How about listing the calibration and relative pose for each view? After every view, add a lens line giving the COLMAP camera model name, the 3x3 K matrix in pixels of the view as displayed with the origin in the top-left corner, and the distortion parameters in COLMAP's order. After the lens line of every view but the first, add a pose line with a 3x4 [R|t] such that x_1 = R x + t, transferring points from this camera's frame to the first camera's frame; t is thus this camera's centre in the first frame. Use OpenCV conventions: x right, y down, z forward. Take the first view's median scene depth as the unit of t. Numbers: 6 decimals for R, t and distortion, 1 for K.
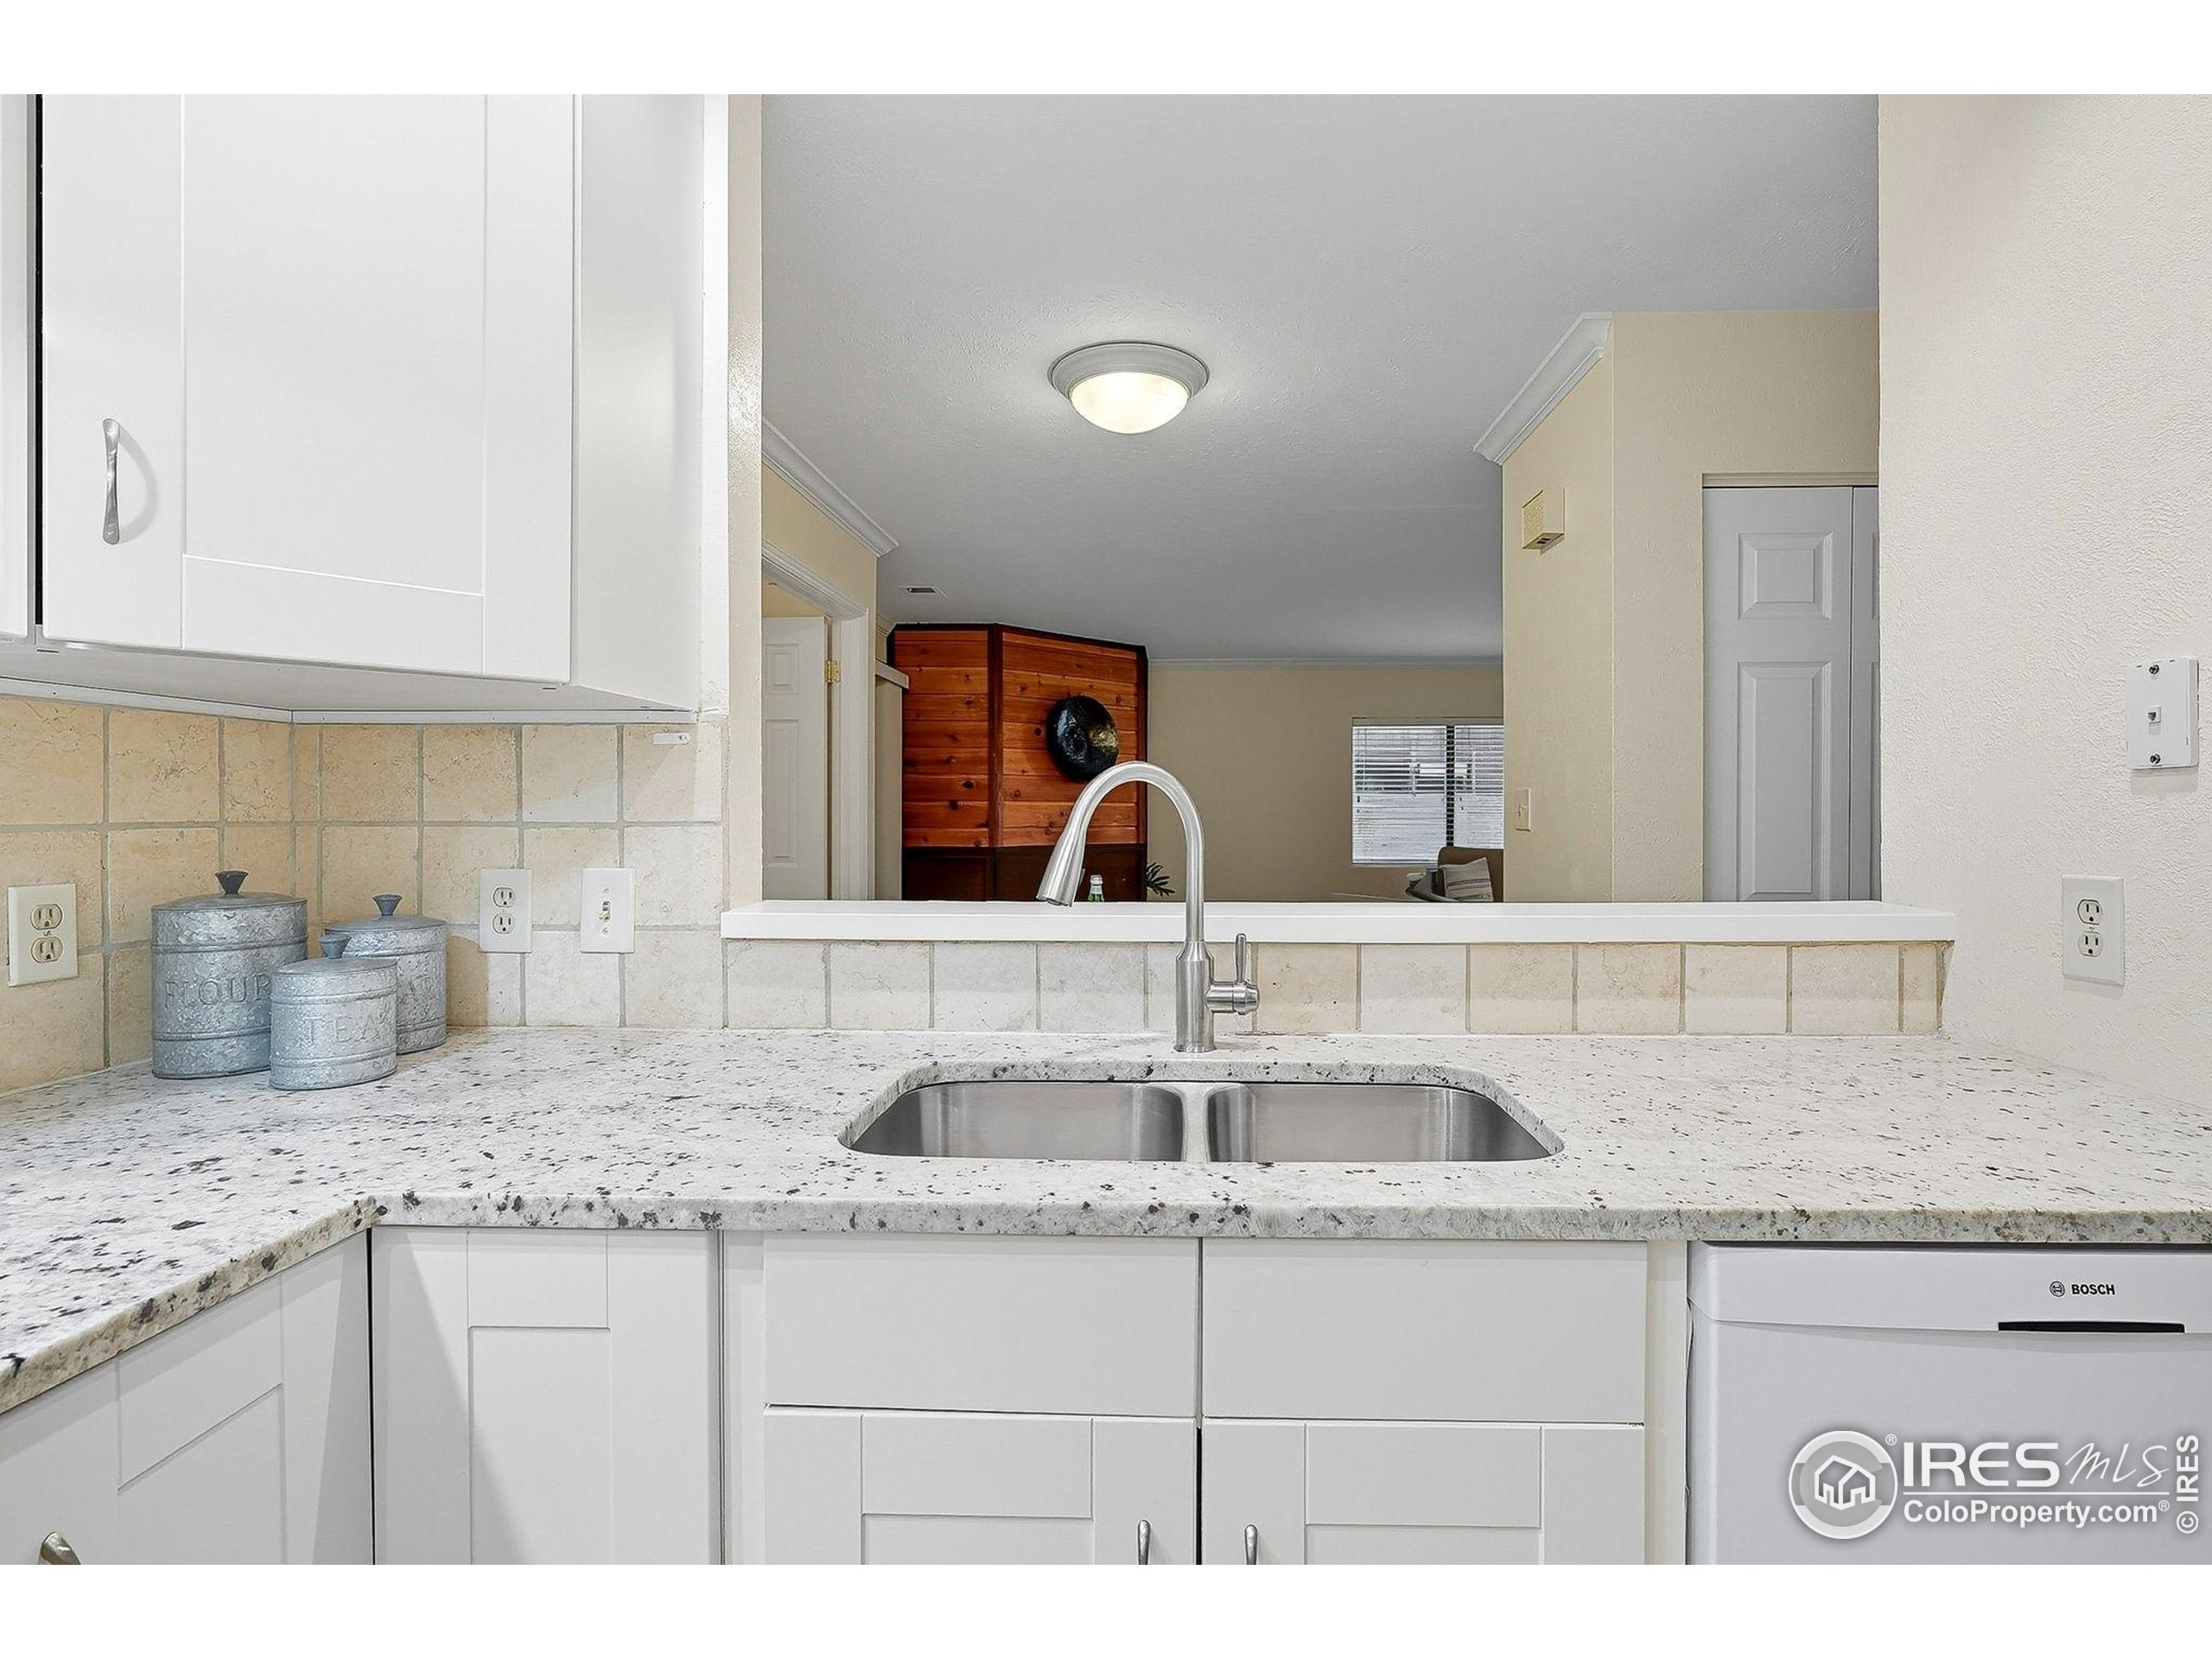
lens RADIAL K [[1037.9, 0, 1146.6], [0, 1037.9, 818.5], [0, 0, 1]] dist [-0.004209, 0.000578]
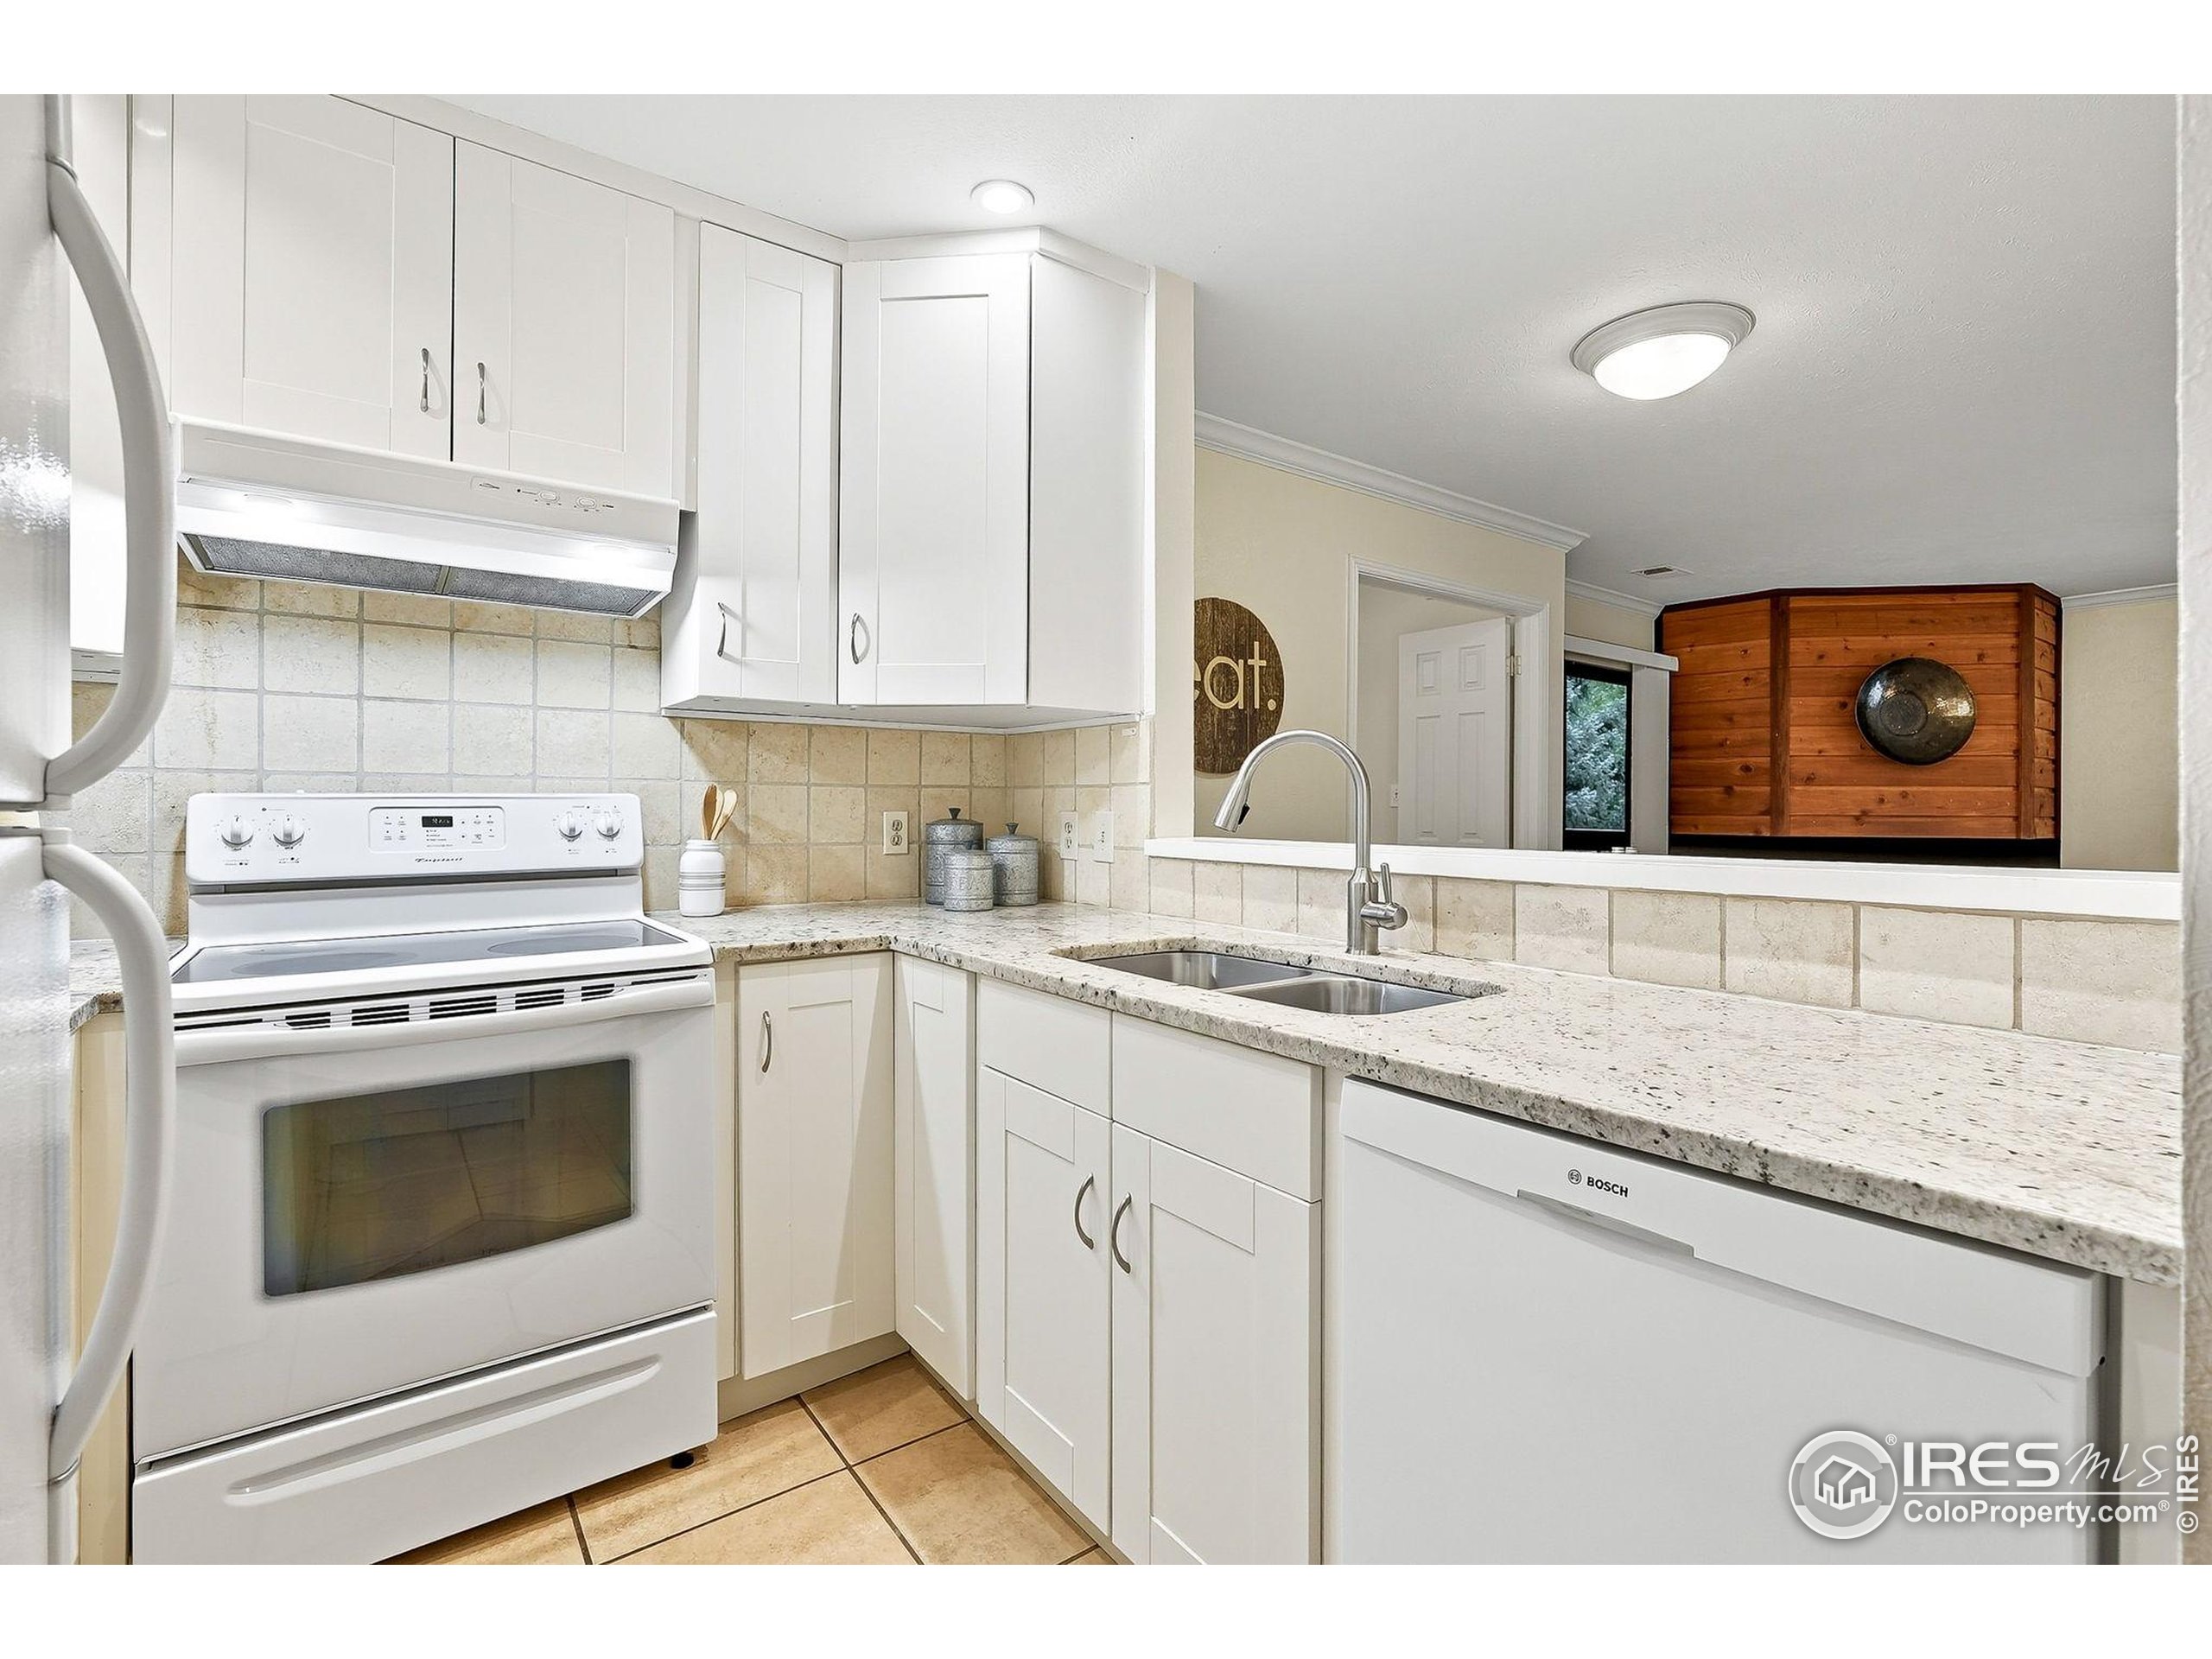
lens RADIAL K [[1013.8, 0, 1110.2], [0, 1013.8, 810.5], [0, 0, 1]] dist [-0.003317, 0.000697]
pose [[0.620030, 0.004837, -0.784563, 0.791542], [-0.009737, 0.999951, -0.001530, 0.050018], [0.784518, 0.008588, 0.620047, -0.007934]]
